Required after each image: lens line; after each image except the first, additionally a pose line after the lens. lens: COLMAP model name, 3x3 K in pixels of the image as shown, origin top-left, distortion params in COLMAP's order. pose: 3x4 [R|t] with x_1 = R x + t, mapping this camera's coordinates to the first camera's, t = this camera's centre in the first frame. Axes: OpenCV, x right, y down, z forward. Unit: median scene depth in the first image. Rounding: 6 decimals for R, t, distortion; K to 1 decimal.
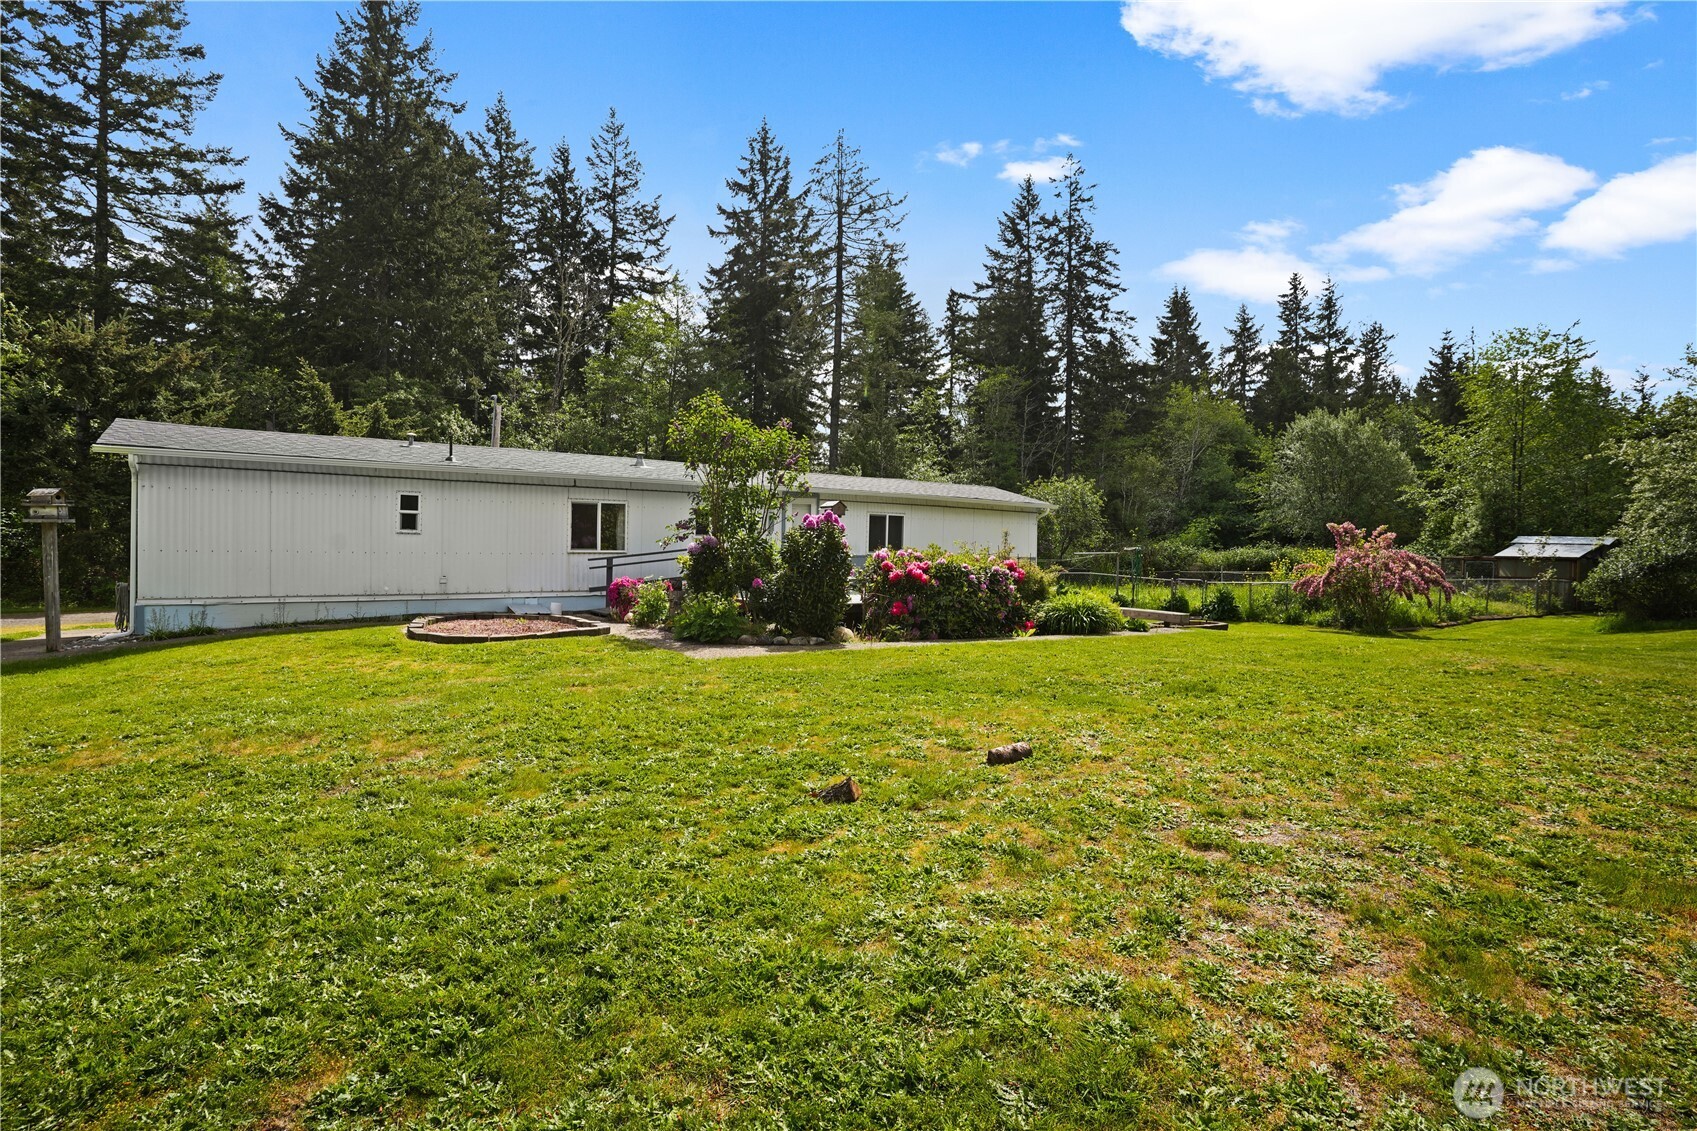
lens RADIAL K [[809.0, 0, 889.3], [0, 809.0, 569.4], [0, 0, 1]] dist [-0.075636, 0.033800]
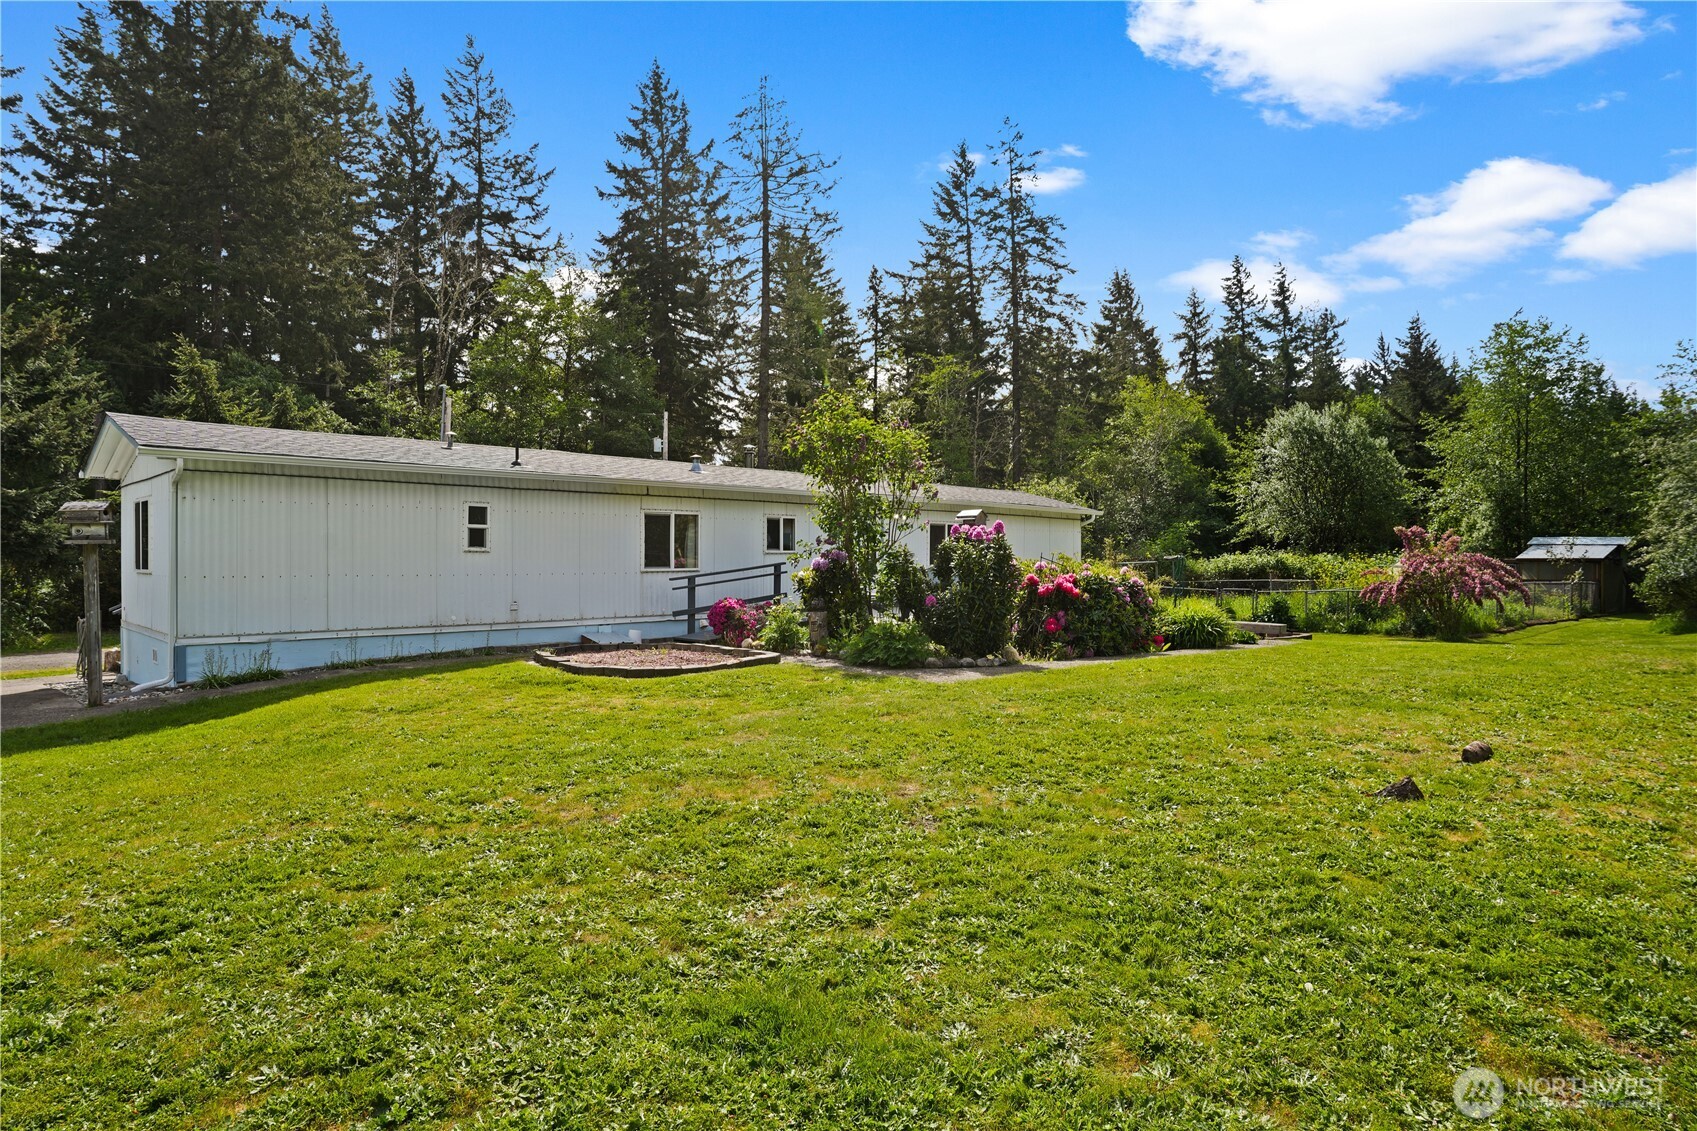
lens RADIAL K [[948.2, 0, 847.5], [0, 948.2, 559.1], [0, 0, 1]] dist [-0.059538, 0.049267]
pose [[0.991421, -0.016074, 0.129718, -0.099425], [0.019684, 0.999452, -0.026596, -0.000909], [-0.129219, 0.028921, 0.991194, -0.012996]]
